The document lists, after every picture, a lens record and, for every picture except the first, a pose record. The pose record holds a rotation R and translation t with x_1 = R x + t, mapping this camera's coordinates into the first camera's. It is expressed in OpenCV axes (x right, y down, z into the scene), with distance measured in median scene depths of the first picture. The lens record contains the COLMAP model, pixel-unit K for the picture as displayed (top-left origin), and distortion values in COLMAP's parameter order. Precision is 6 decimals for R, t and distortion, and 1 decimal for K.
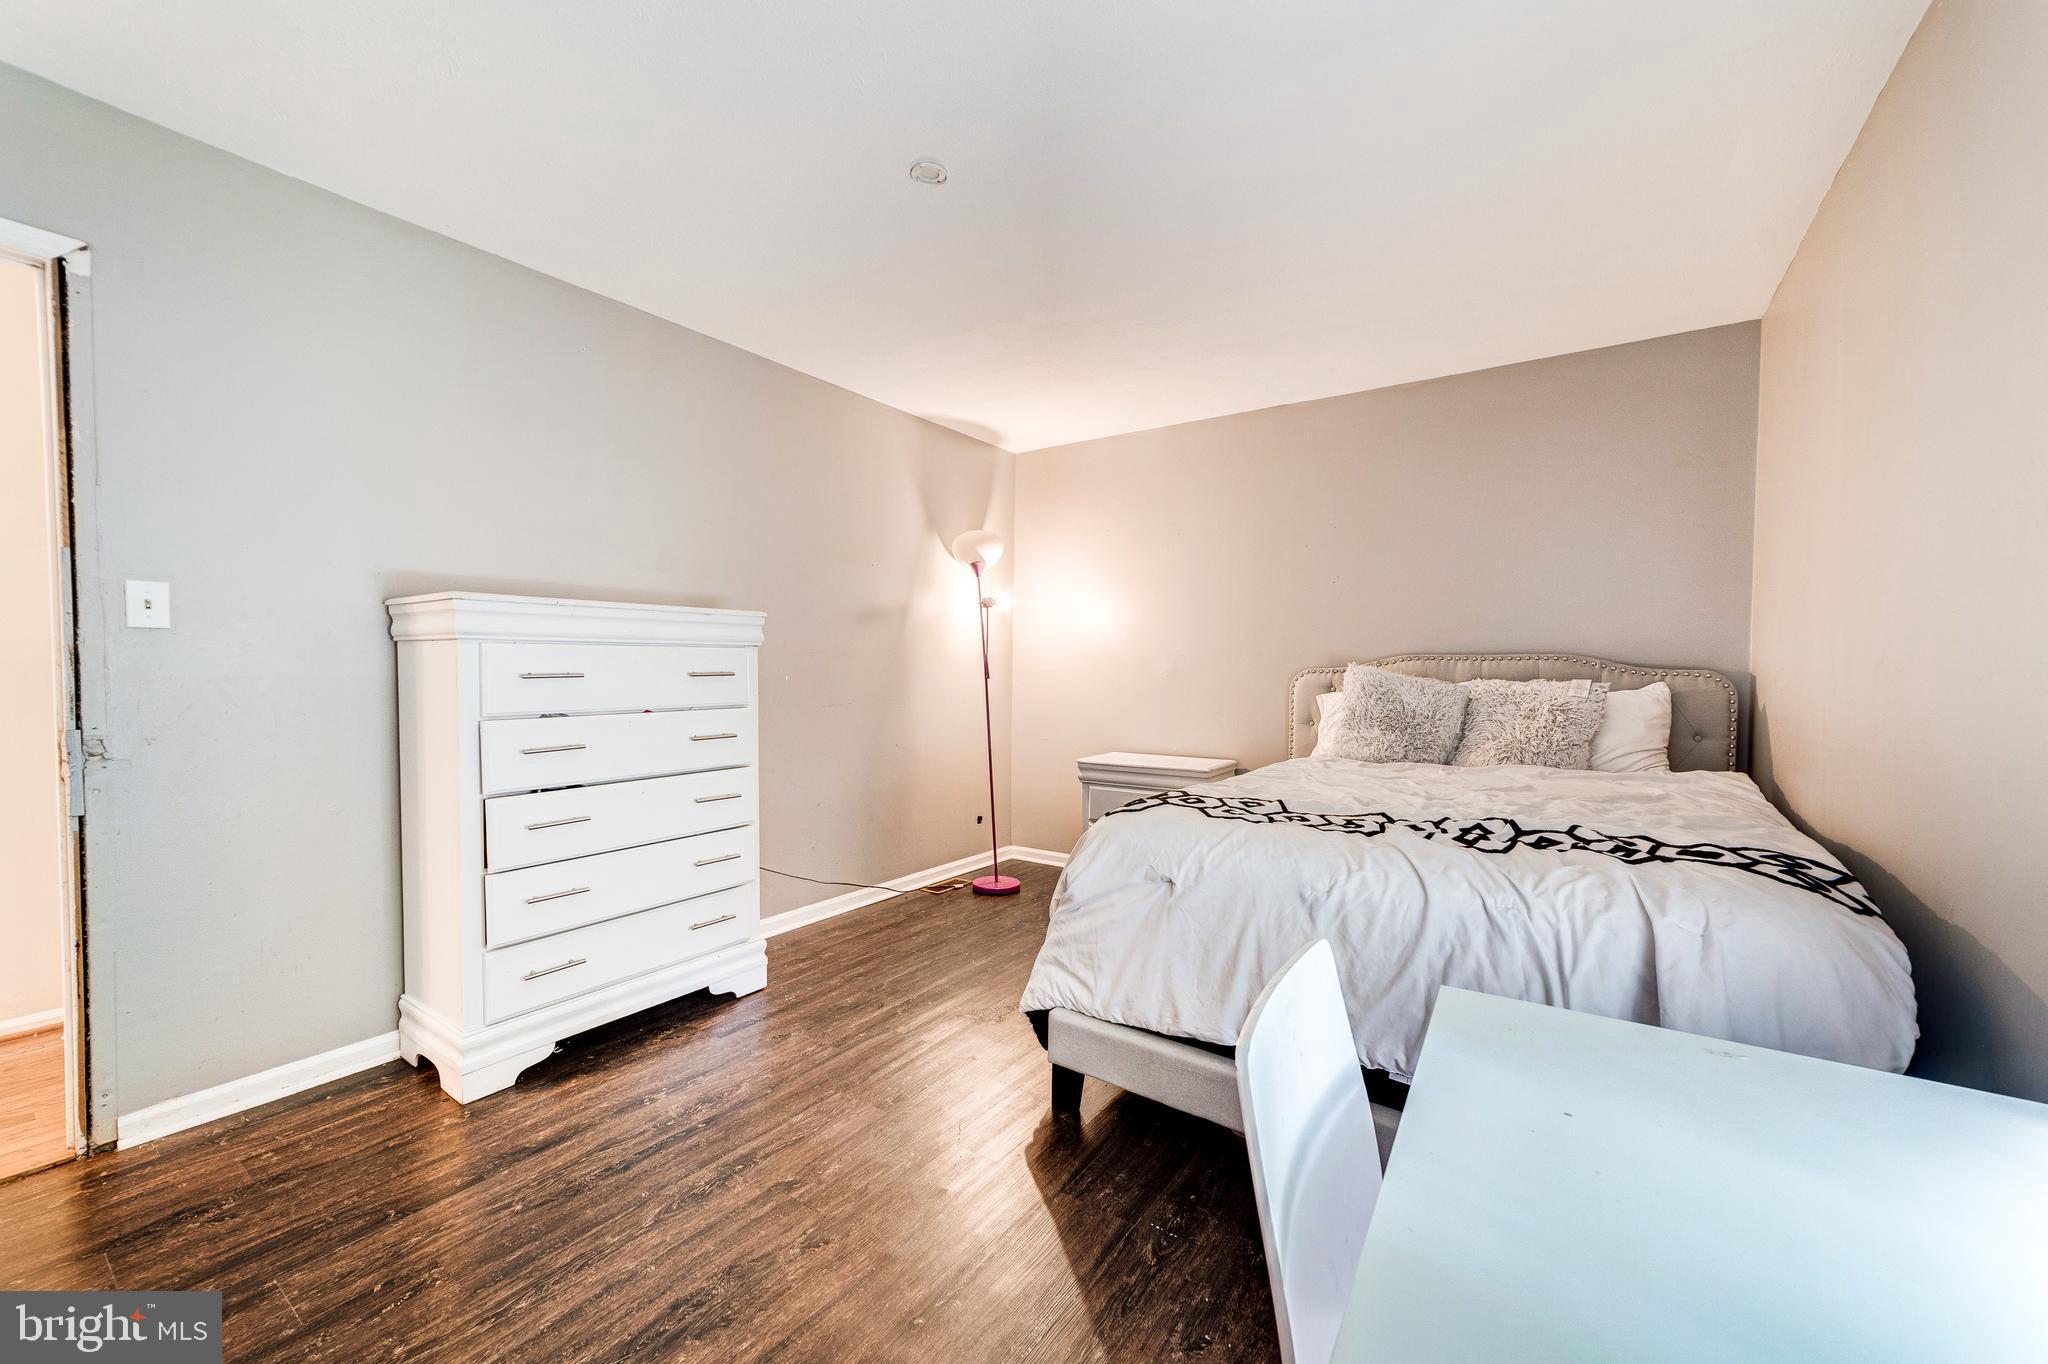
lens RADIAL K [[770.9, 0, 1032.0], [0, 770.9, 698.2], [0, 0, 1]] dist [-0.026068, 0.000099]
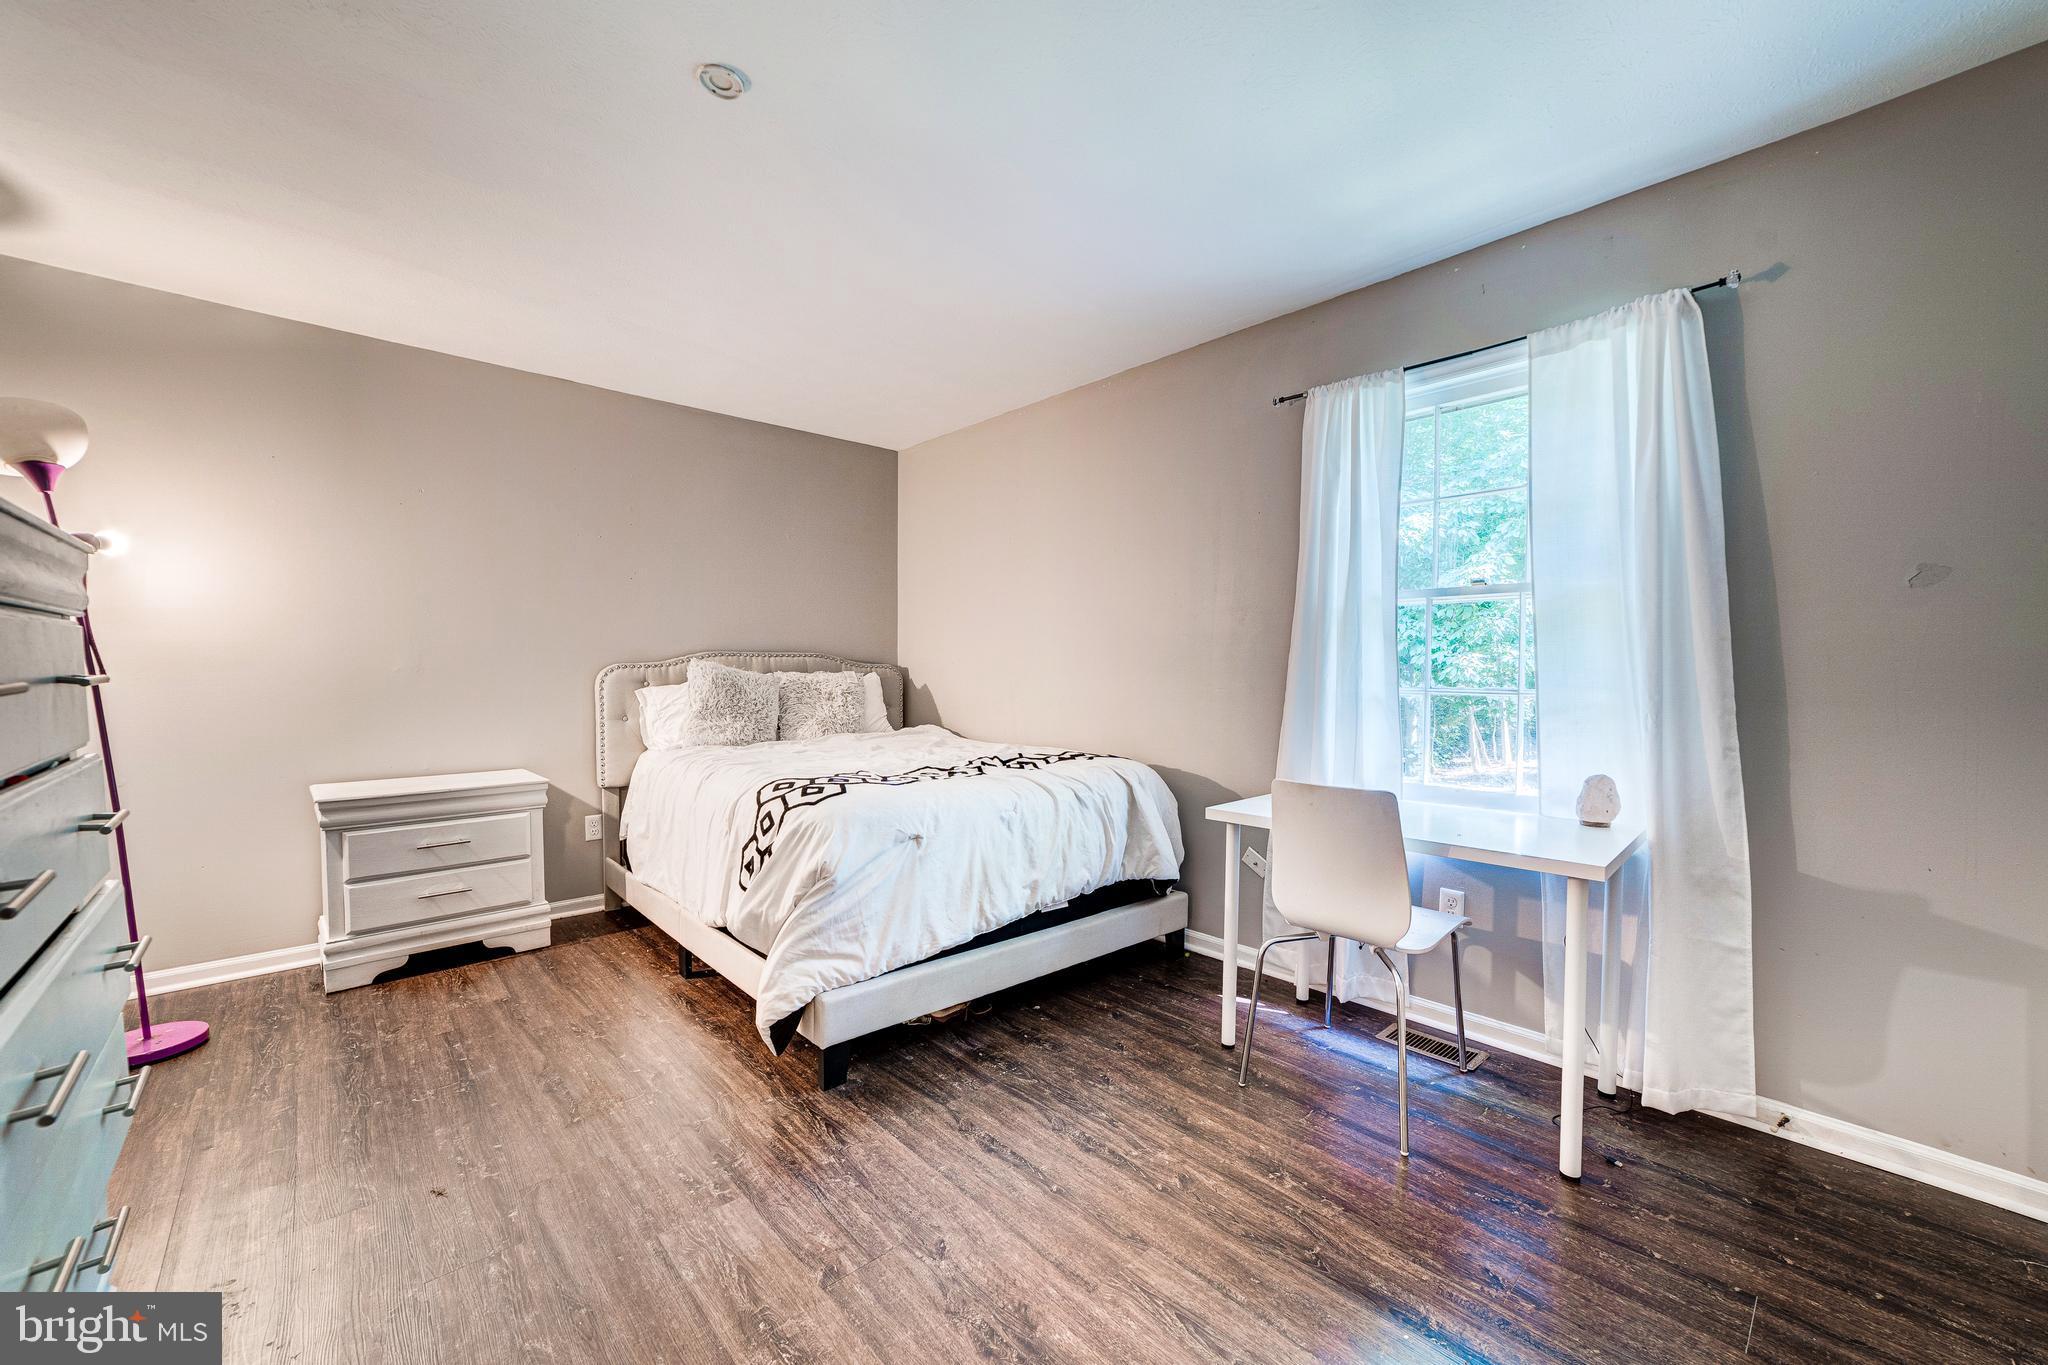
lens RADIAL K [[791.4, 0, 1036.2], [0, 791.4, 692.4], [0, 0, 1]] dist [-0.007127, 0.000286]
pose [[0.228859, -0.038287, 0.972706, -0.959125], [0.033503, 0.998944, 0.031437, -0.028565], [-0.972883, 0.025394, 0.229900, 0.483776]]
